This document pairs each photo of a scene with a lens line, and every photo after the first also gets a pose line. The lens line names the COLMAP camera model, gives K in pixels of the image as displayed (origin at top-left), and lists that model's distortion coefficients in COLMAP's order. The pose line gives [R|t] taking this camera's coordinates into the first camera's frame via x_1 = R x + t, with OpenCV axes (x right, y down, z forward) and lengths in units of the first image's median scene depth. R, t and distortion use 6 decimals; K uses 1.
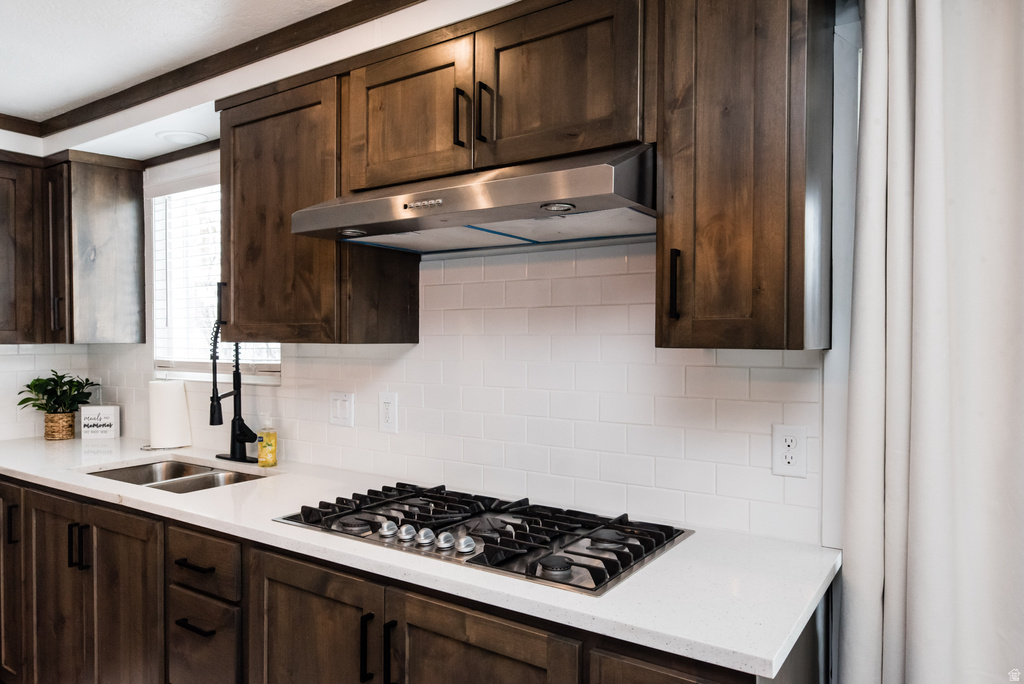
lens RADIAL K [[663.4, 0, 487.7], [0, 663.4, 343.5], [0, 0, 1]] dist [0.006513, 0.001323]
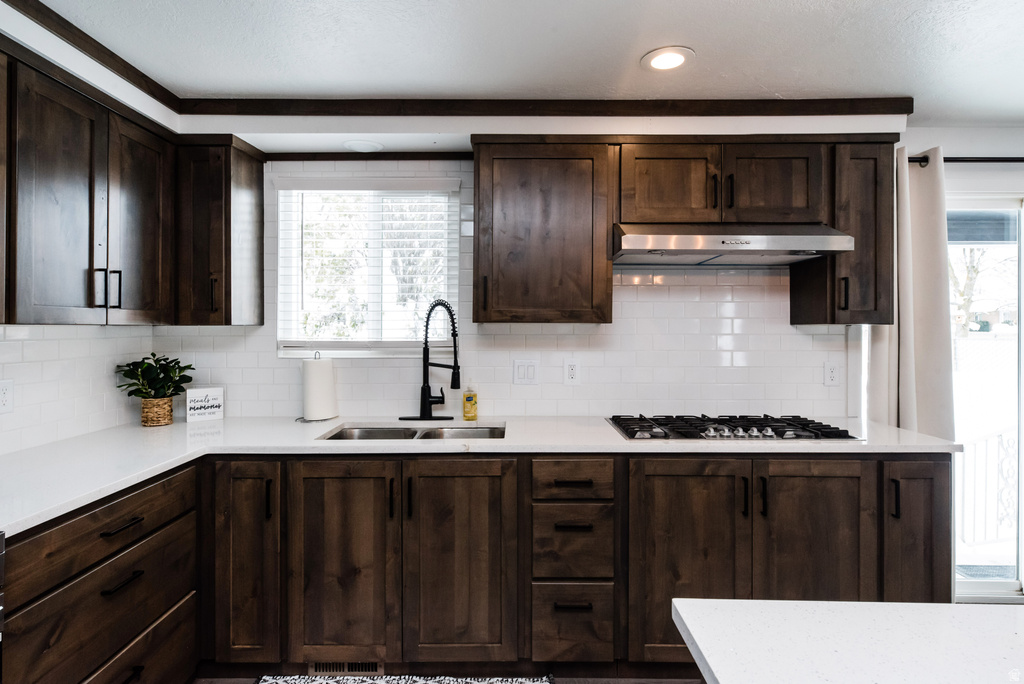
lens RADIAL K [[544.2, 0, 487.6], [0, 544.2, 323.5], [0, 0, 1]] dist [0.008438, 0.000474]
pose [[0.831048, 0.004406, 0.556183, -0.759317], [0.004034, 0.999895, -0.013948, 0.011508], [-0.556186, 0.013835, 0.830942, 0.090183]]
